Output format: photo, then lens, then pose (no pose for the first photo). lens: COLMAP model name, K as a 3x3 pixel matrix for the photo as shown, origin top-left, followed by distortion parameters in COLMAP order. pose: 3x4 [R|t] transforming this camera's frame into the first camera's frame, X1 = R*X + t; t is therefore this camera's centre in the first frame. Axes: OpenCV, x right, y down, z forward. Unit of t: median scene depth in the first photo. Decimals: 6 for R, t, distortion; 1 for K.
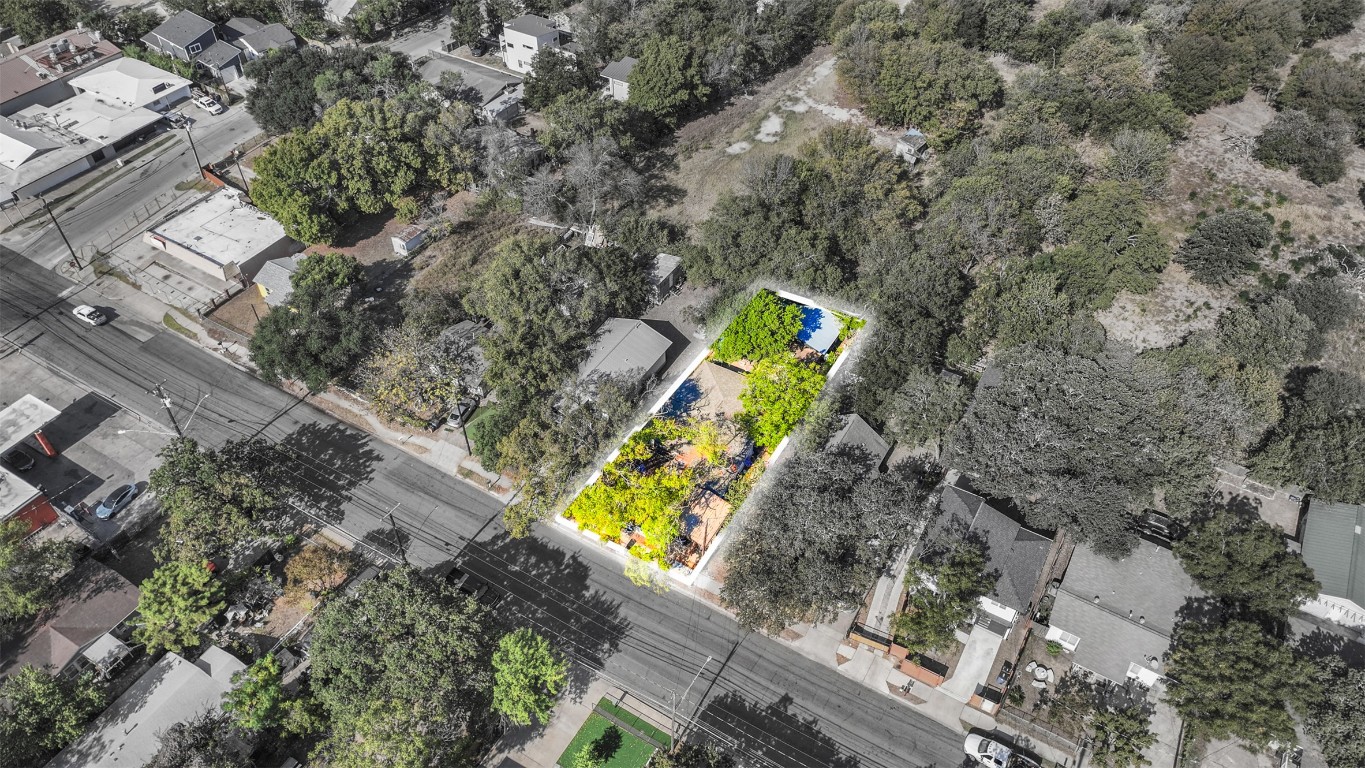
lens RADIAL K [[944.7, 0, 682.5], [0, 944.7, 384.0], [0, 0, 1]] dist [0.004028, 0.004003]
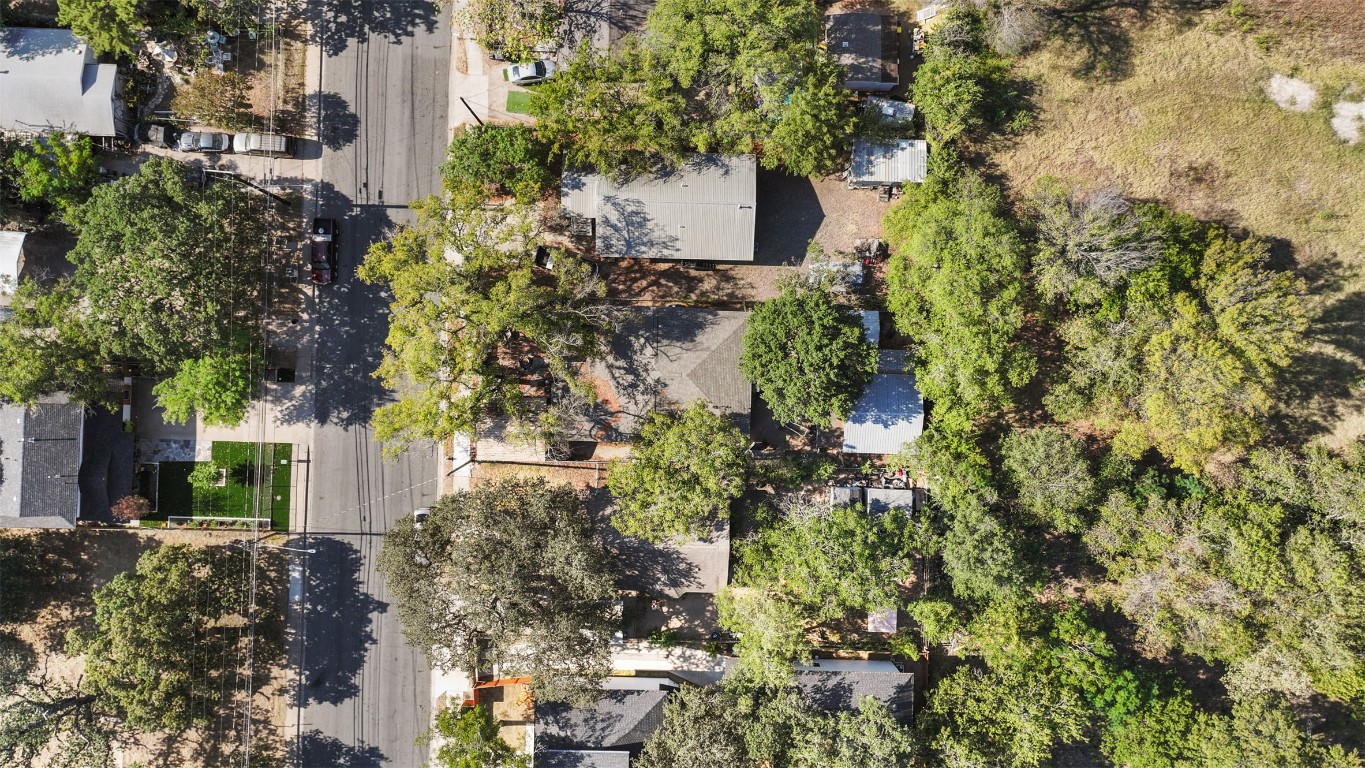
lens RADIAL K [[944.7, 0, 682.5], [0, 944.7, 384.0], [0, 0, 1]] dist [0.004028, 0.004003]
pose [[0.488112, 0.872760, -0.006067, 0.057284], [-0.626362, 0.355132, 0.693939, -0.543832], [0.607797, -0.334920, 0.720008, 0.483312]]
